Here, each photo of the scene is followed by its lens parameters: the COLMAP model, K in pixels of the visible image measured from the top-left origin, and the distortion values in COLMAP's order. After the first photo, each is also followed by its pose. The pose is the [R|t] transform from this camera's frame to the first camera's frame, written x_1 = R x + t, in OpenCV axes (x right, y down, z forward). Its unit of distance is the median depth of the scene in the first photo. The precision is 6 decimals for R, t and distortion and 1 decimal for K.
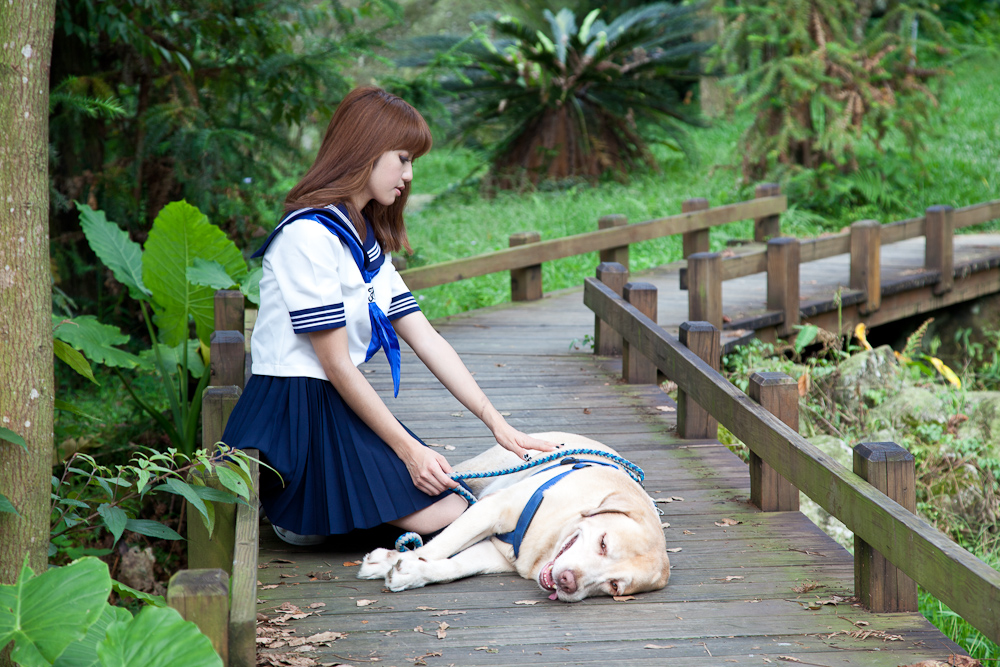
lens RADIAL K [[2635.4, 0, 500.0], [0, 2635.4, 333.5], [0, 0, 1]] dist [0.653534, -0.658934]
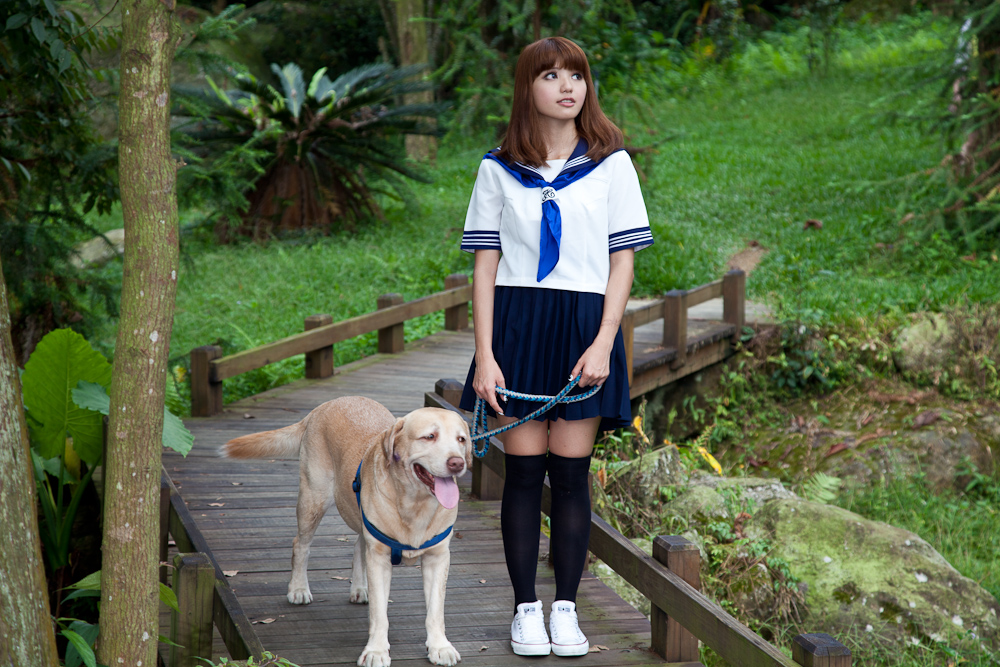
lens RADIAL K [[2479.7, 0, 500.0], [0, 2479.7, 333.5], [0, 0, 1]] dist [0.508436, 0.570253]
pose [[0.988613, 0.012075, 0.149995, -0.075731], [-0.014222, 0.999811, 0.013247, -0.048741], [-0.149807, -0.015230, 0.988598, -0.025900]]
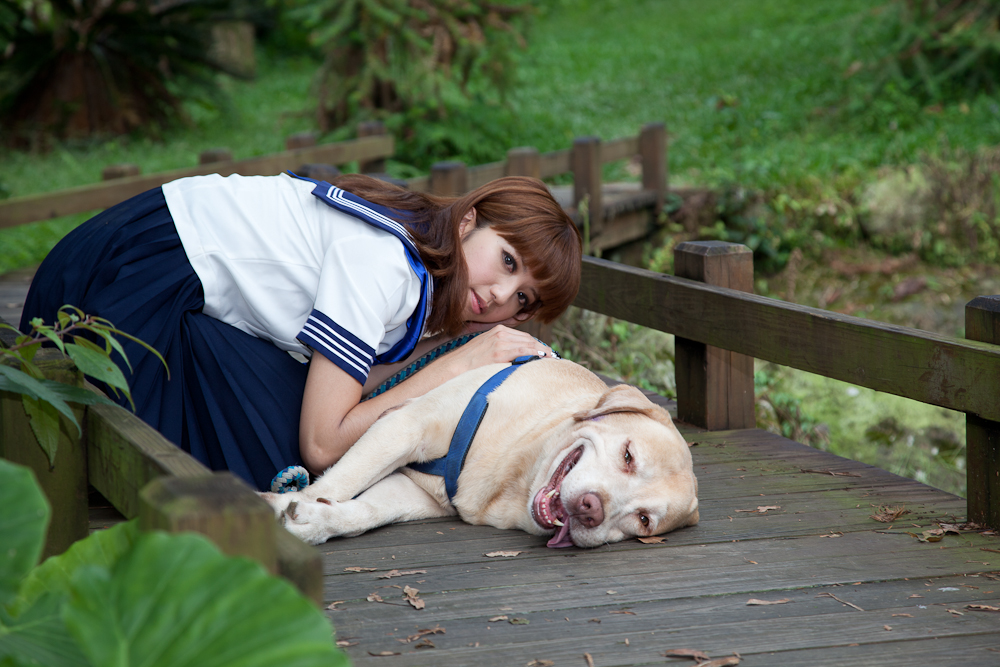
lens RADIAL K [[2710.0, 0, 500.0], [0, 2710.0, 333.5], [0, 0, 1]] dist [0.613092, -0.012816]
pose [[0.975993, -0.030167, 0.215704, -0.065160], [0.032318, 0.999457, -0.006453, 0.024484], [-0.215392, 0.013269, 0.976437, 0.162968]]
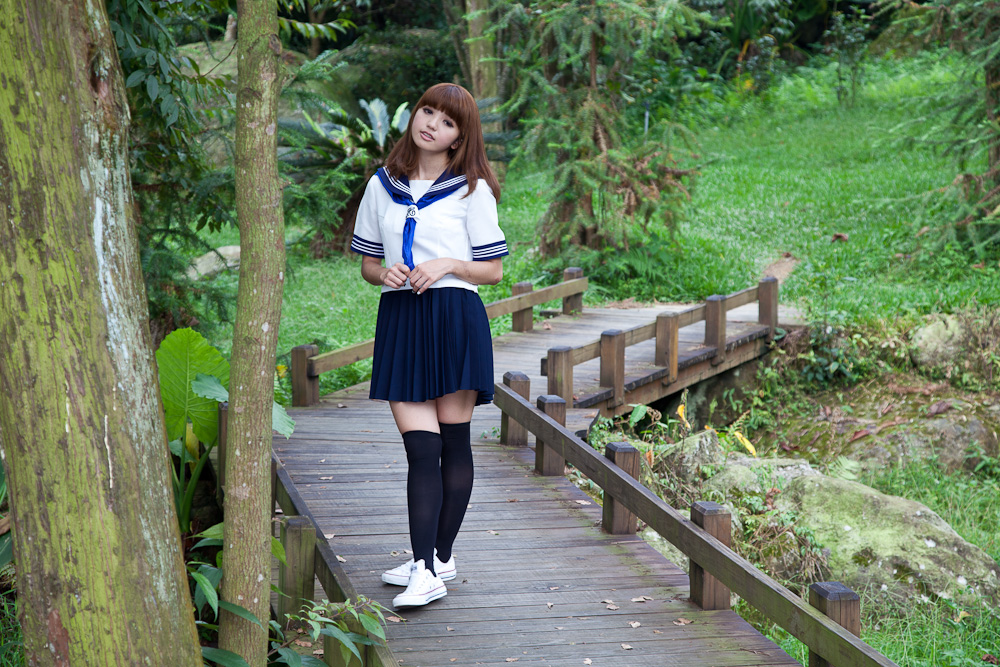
lens RADIAL K [[2231.4, 0, 500.0], [0, 2231.4, 333.5], [0, 0, 1]] dist [0.424135, 0.125719]
pose [[0.992544, 0.007860, 0.121633, -0.078100], [-0.009194, 0.999904, 0.010408, -0.045666], [-0.121539, -0.011449, 0.992521, -0.053732]]
